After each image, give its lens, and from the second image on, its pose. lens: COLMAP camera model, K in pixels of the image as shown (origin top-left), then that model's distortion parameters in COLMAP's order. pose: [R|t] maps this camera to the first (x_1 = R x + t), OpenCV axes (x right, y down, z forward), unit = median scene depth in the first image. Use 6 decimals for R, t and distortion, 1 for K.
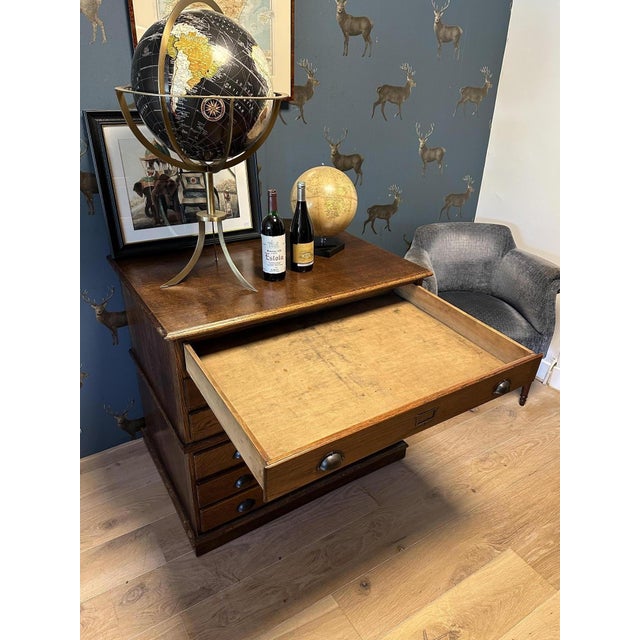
lens RADIAL K [[484.3, 0, 323.8], [0, 484.3, 321.7], [0, 0, 1]] dist [0.079177, -0.113976]
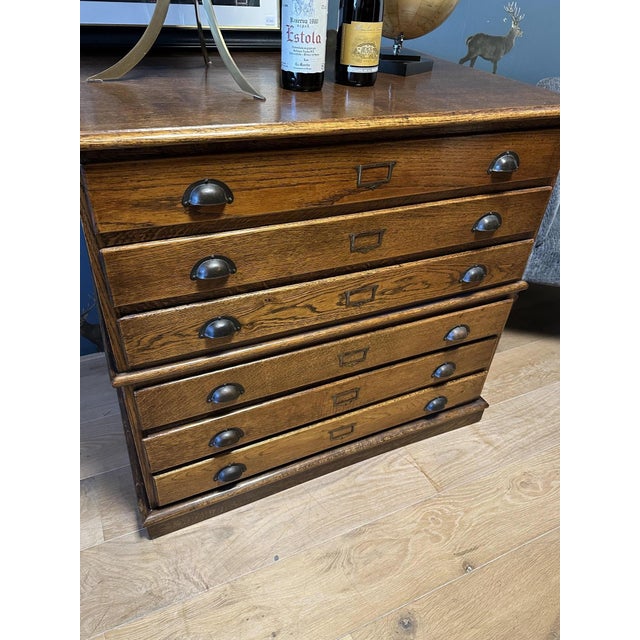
lens RADIAL K [[484.3, 0, 323.8], [0, 484.3, 321.7], [0, 0, 1]] dist [0.079177, -0.113976]
pose [[0.991119, 0.103191, -0.083874, -0.006278], [-0.089897, 0.984710, 0.149216, 0.076499], [0.097989, -0.140350, 0.985241, 0.409882]]
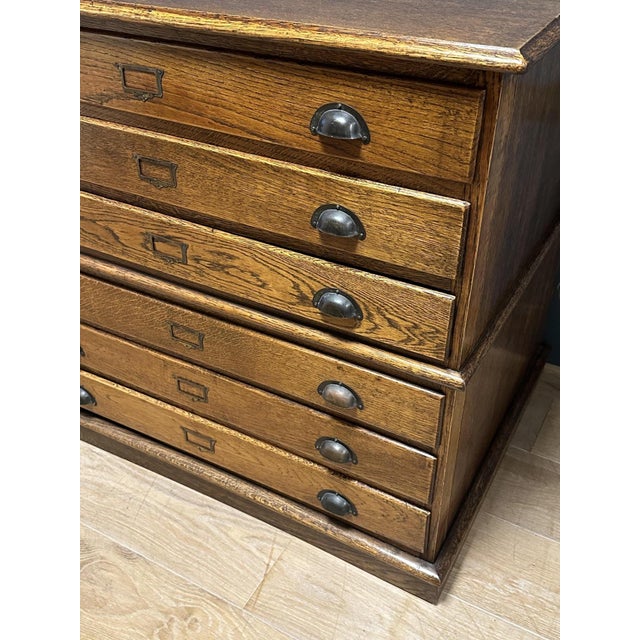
lens RADIAL K [[694.6, 0, 311.5], [0, 694.6, 319.4], [0, 0, 1]] dist [0.182772, -0.430107]
pose [[0.468094, 0.485614, -0.738286, 0.513882], [-0.382844, 0.864435, 0.325857, -0.063360], [0.796441, 0.130117, 0.590551, 0.714494]]
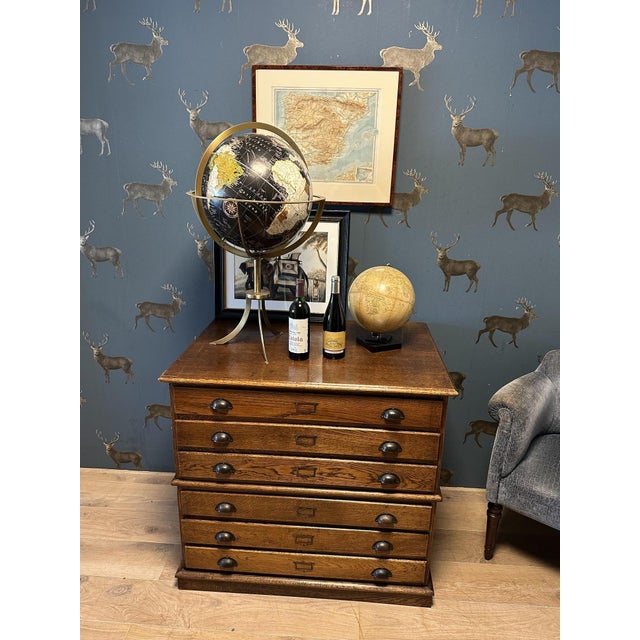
lens RADIAL K [[476.2, 0, 324.5], [0, 476.2, 323.1], [0, 0, 1]] dist [0.124239, -0.195396]
pose [[0.806911, 0.174246, -0.564388, 0.500304], [-0.273328, 0.957192, -0.095263, -0.074312], [0.523628, 0.231132, 0.819995, 0.135839]]
